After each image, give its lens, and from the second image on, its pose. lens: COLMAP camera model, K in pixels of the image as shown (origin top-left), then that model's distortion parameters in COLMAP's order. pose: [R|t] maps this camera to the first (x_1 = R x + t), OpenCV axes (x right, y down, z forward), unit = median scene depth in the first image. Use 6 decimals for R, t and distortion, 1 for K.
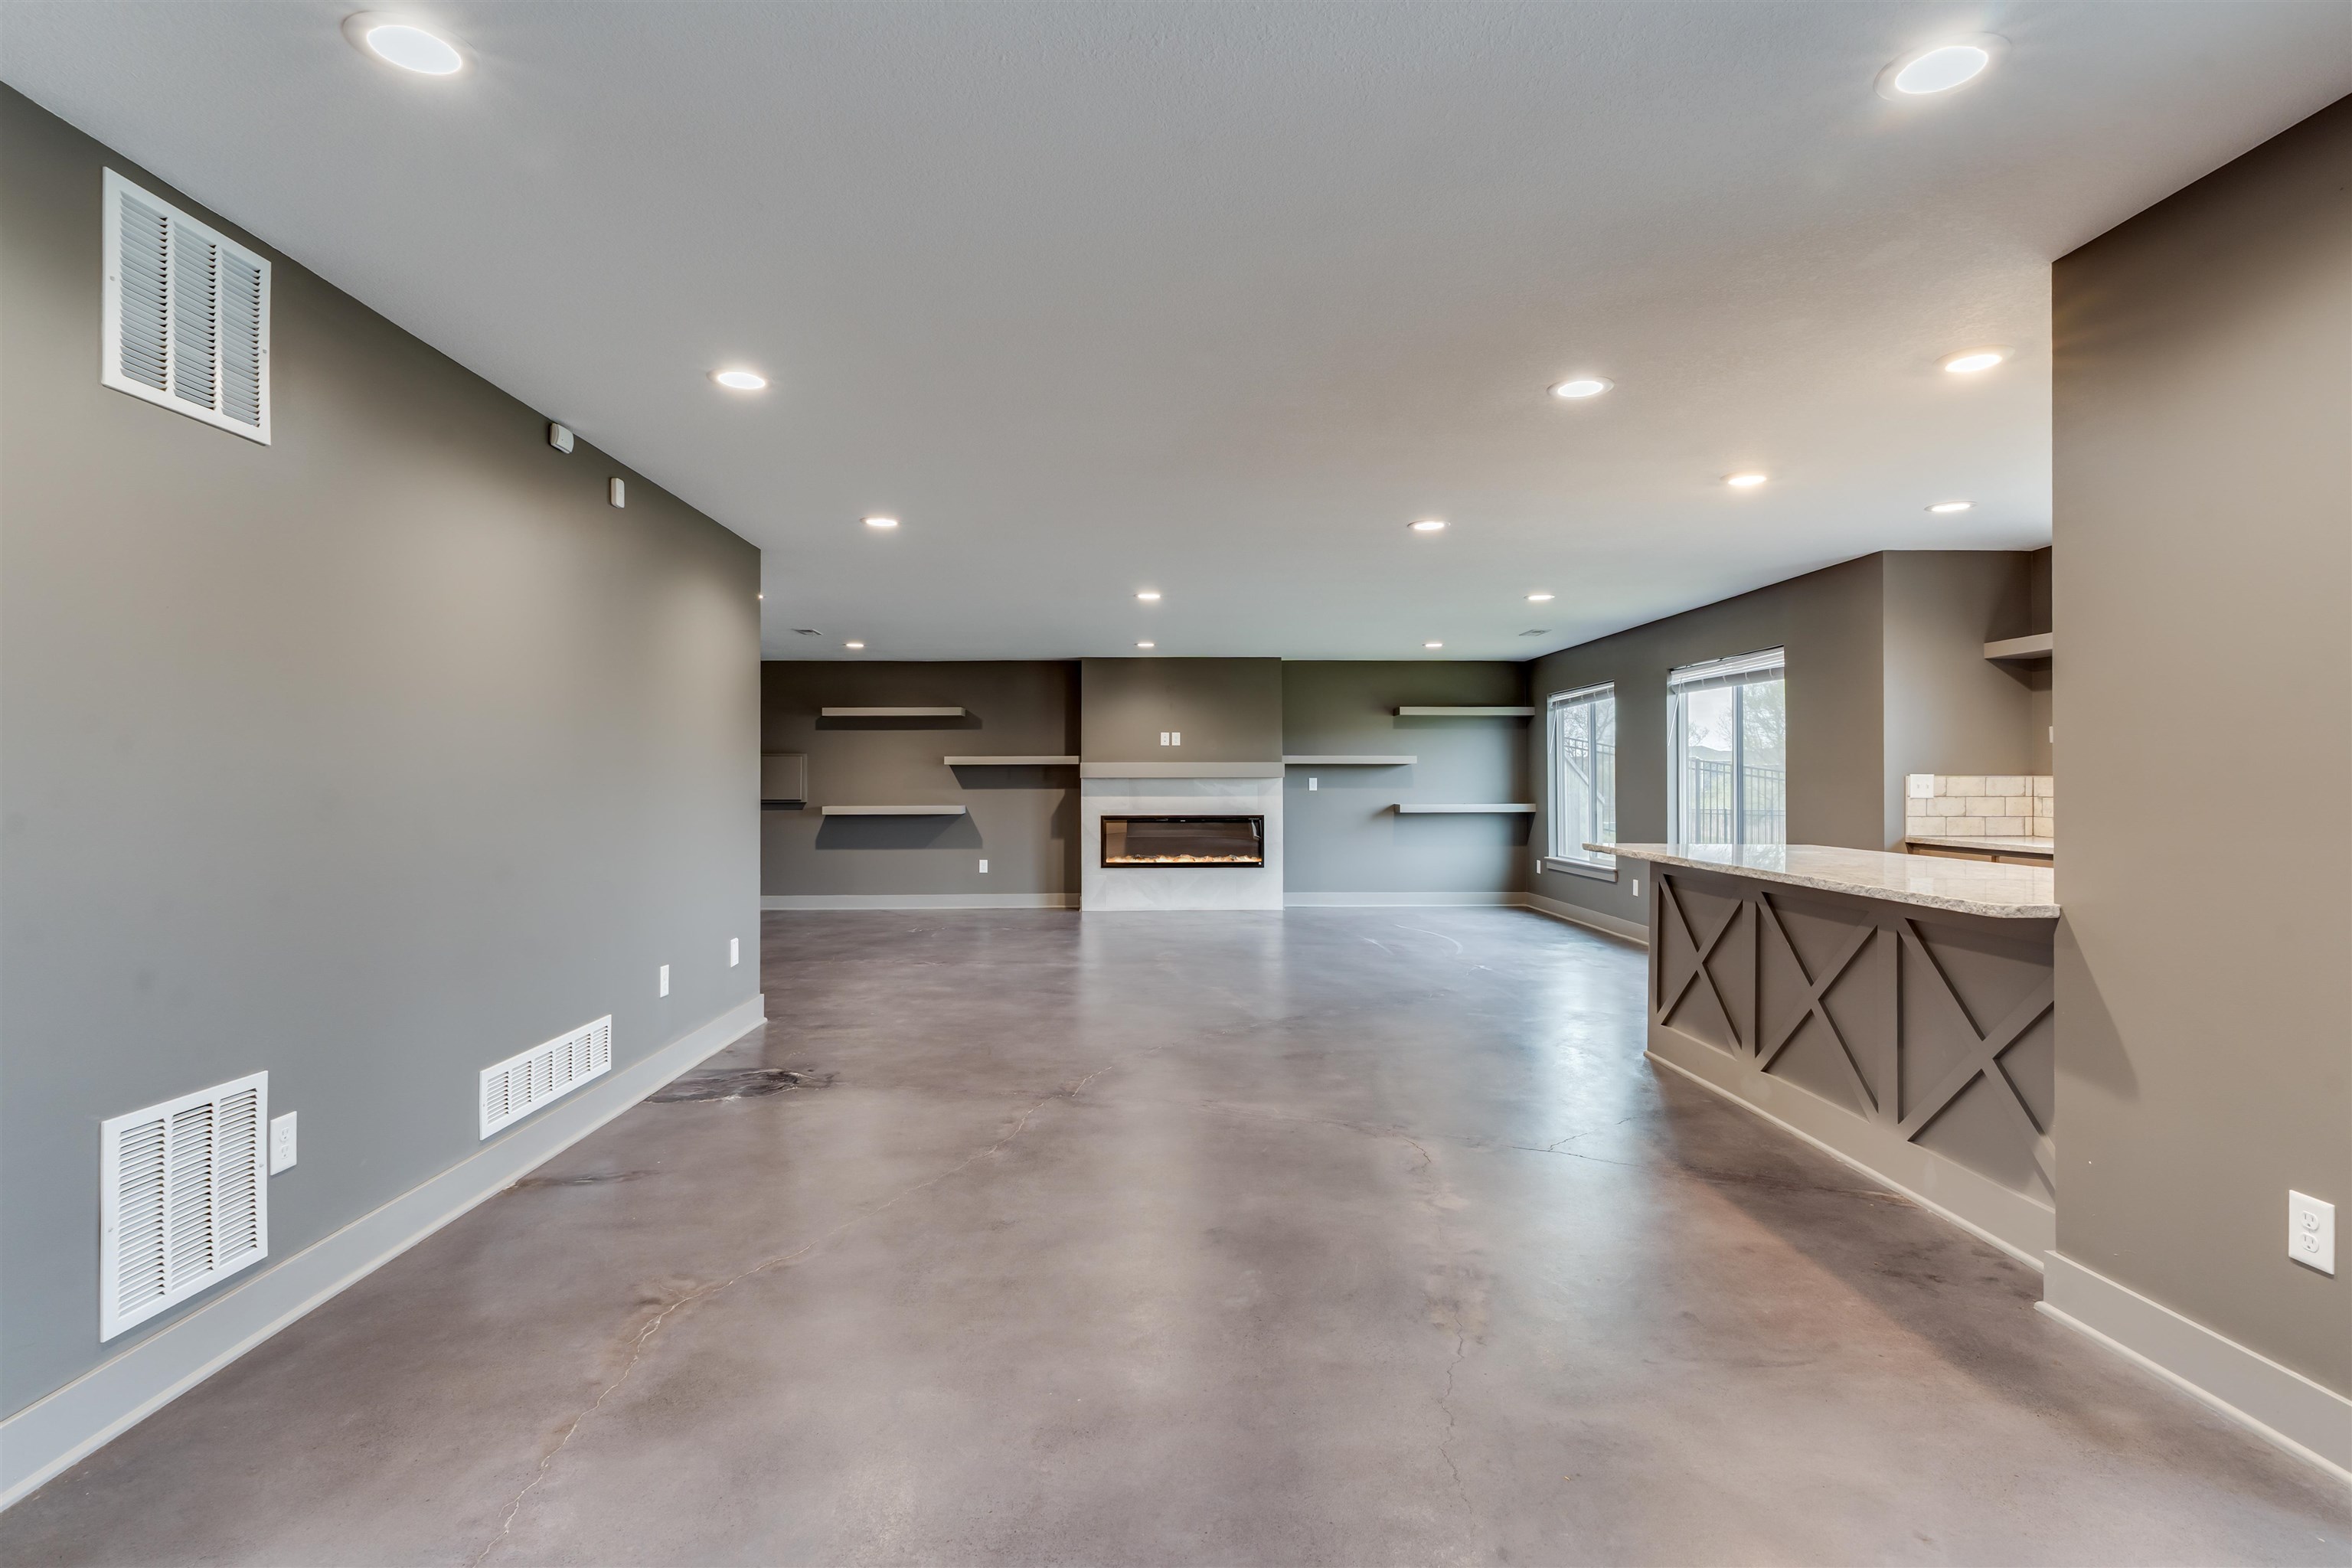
lens RADIAL K [[1153.7, 0, 1158.6], [0, 1153.7, 774.3], [0, 0, 1]] dist [-0.001691, 0.000220]
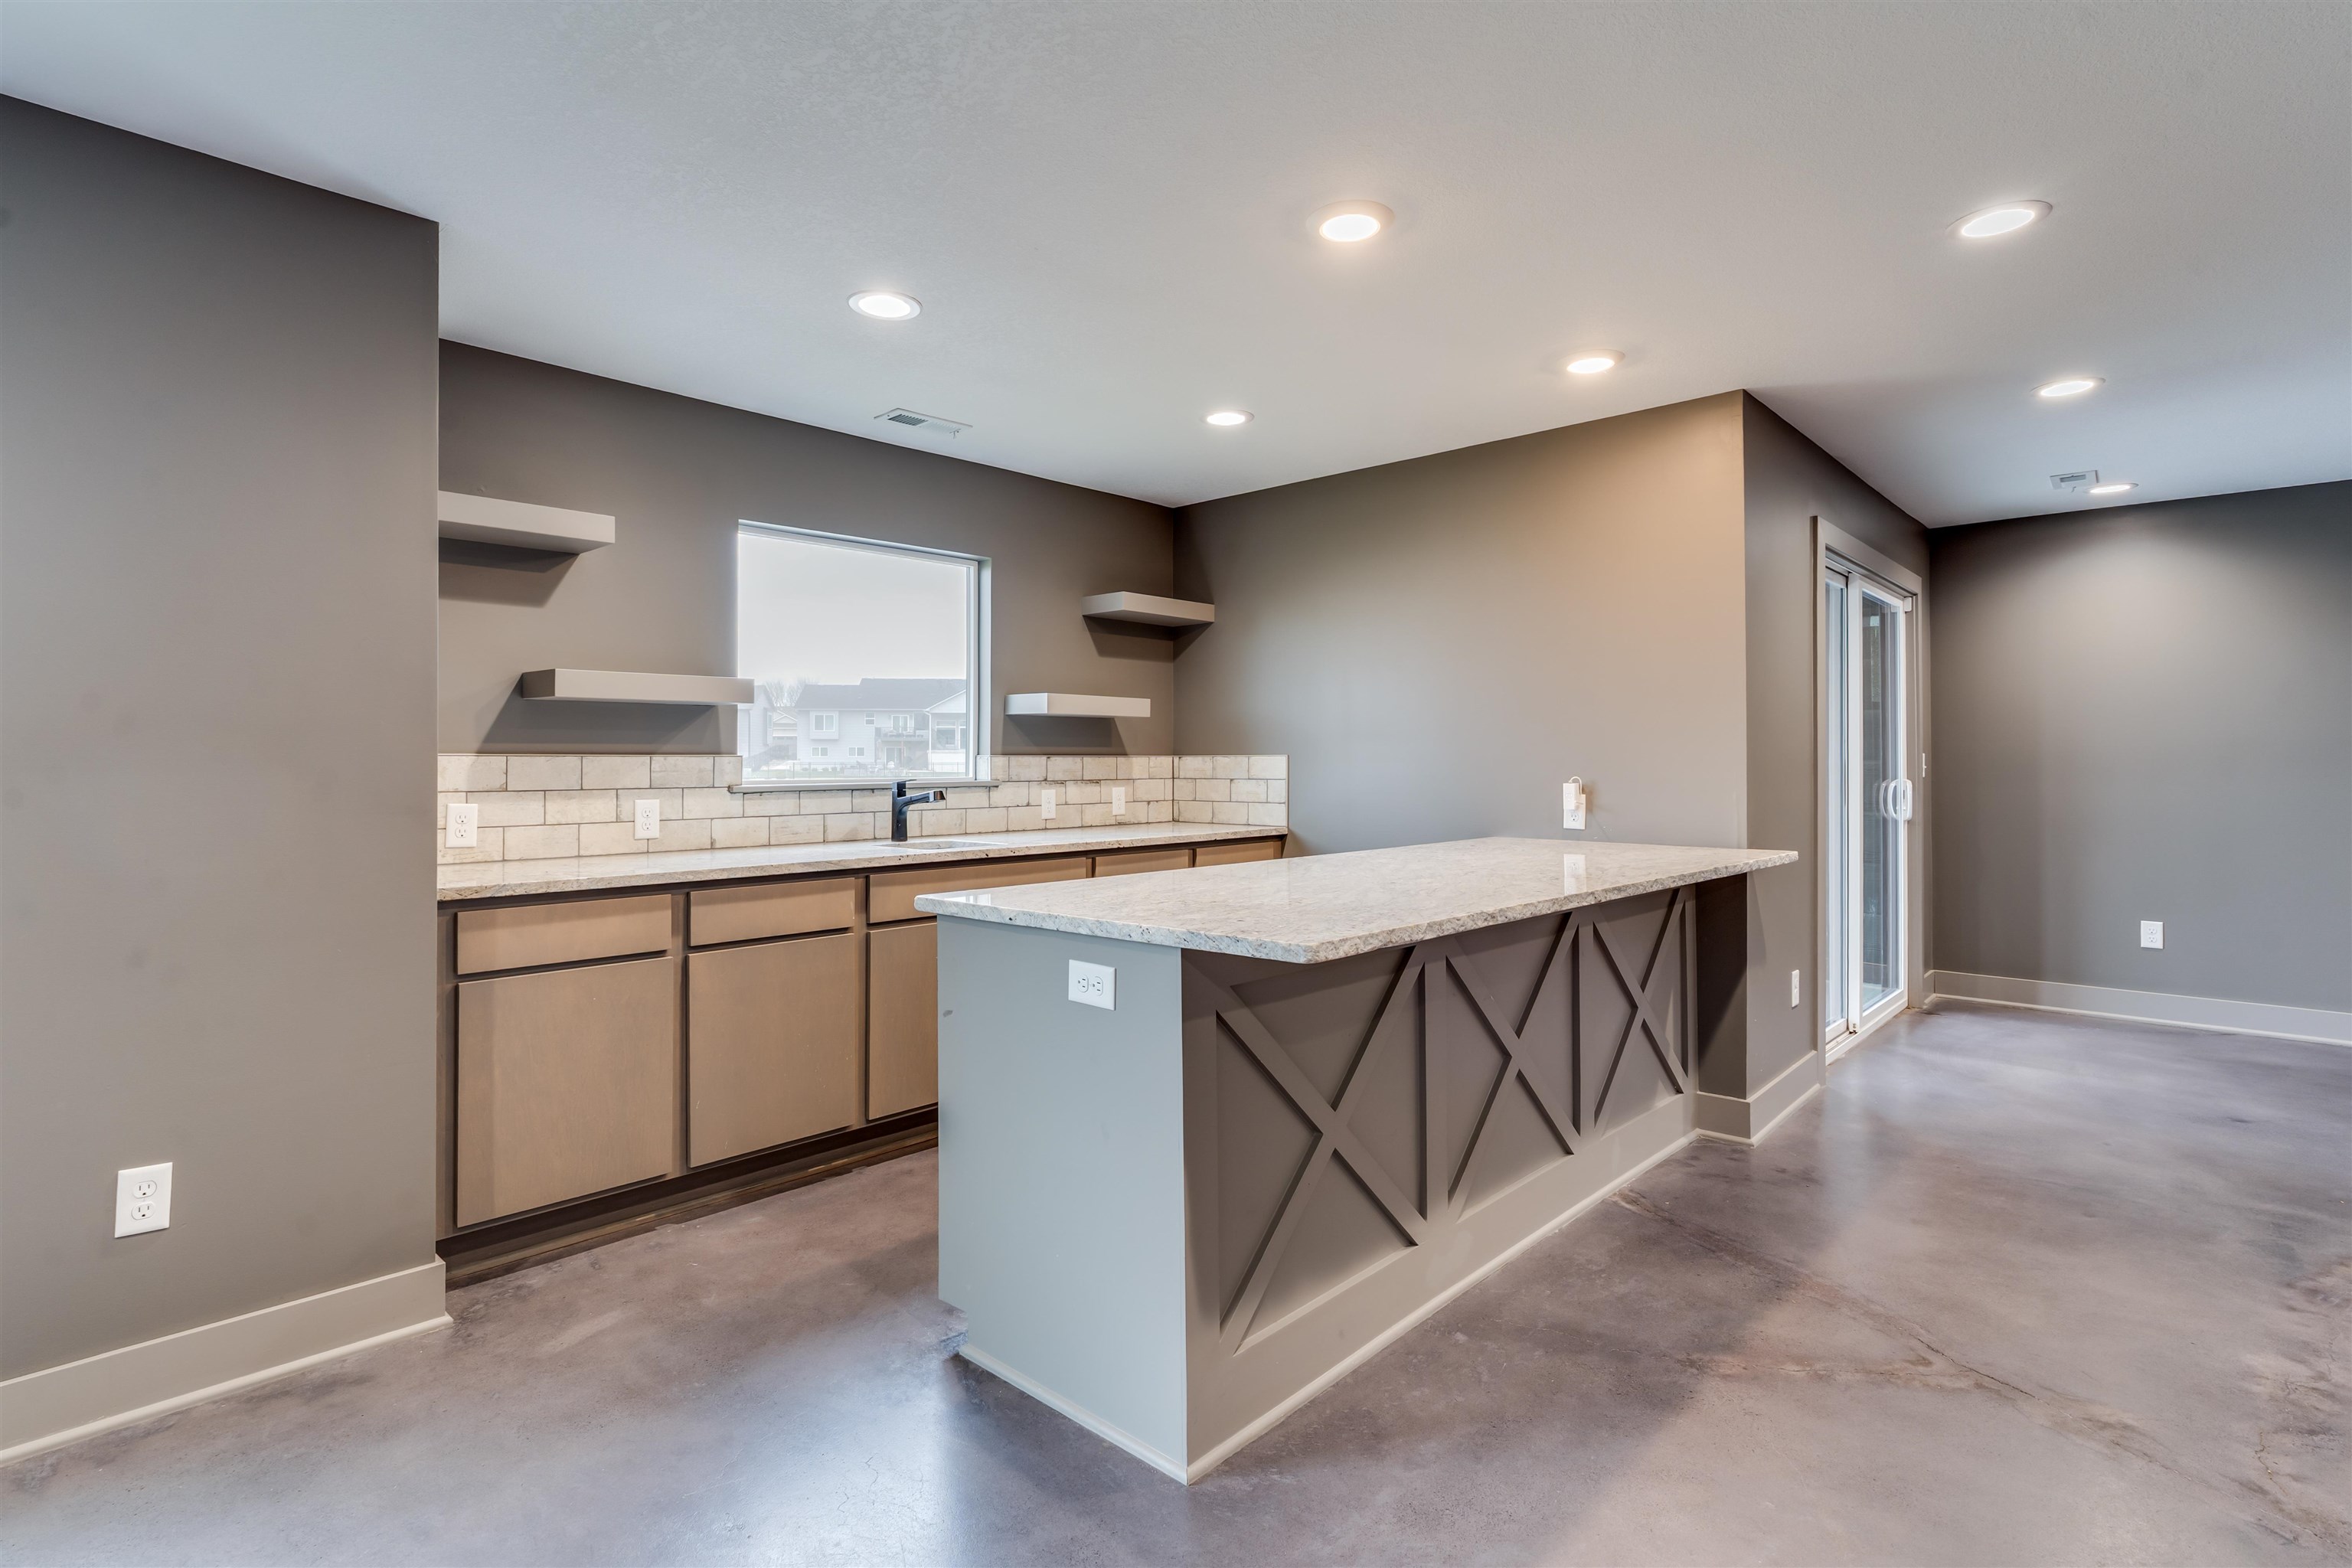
lens RADIAL K [[1144.1, 0, 1146.8], [0, 1144.1, 783.4], [0, 0, 1]] dist [-0.007636, -0.000682]
pose [[-0.710636, -0.012590, 0.703447, 0.111389], [-0.002032, 0.999872, 0.015843, 0.004460], [-0.703557, 0.009829, -0.710571, 0.834347]]
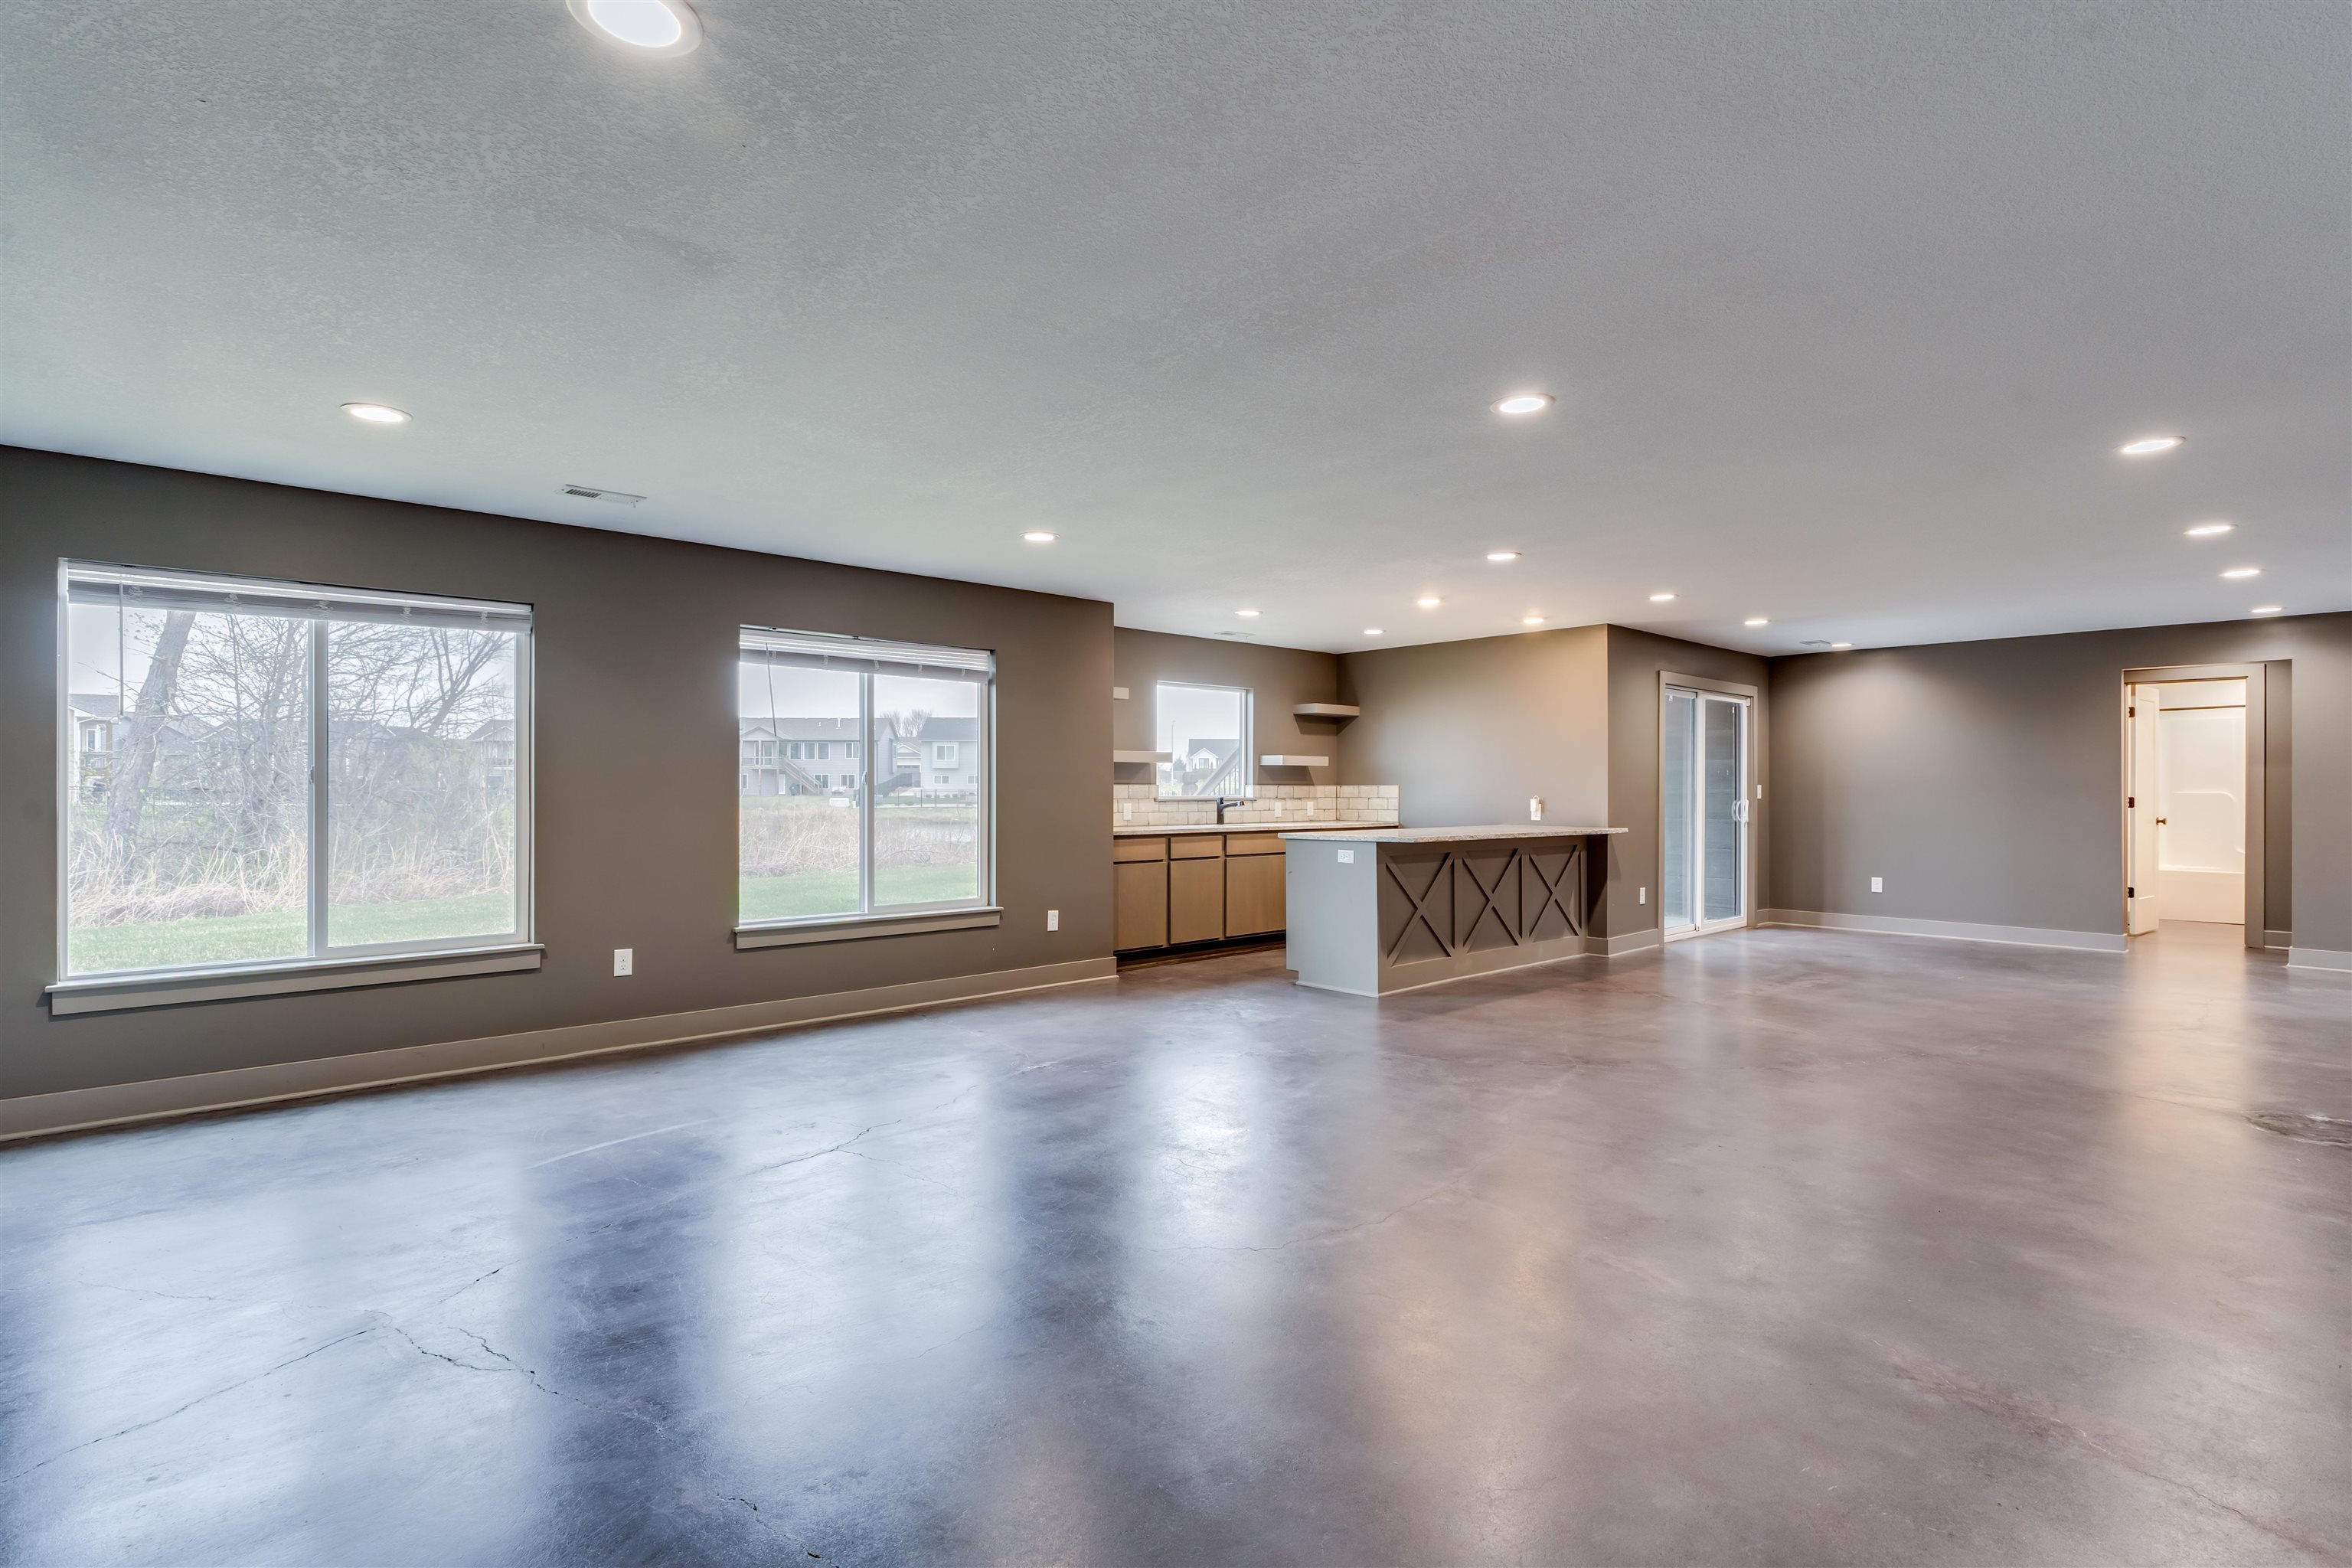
lens RADIAL K [[1138.5, 0, 1176.0], [0, 1138.5, 784.0], [0, 0, 1]] dist [-0.001038, 0.000013]
pose [[-0.672242, 0.002326, 0.740328, -0.247236], [-0.005937, 0.999946, -0.008533, 0.009059], [-0.740308, -0.010132, -0.672192, 1.333995]]
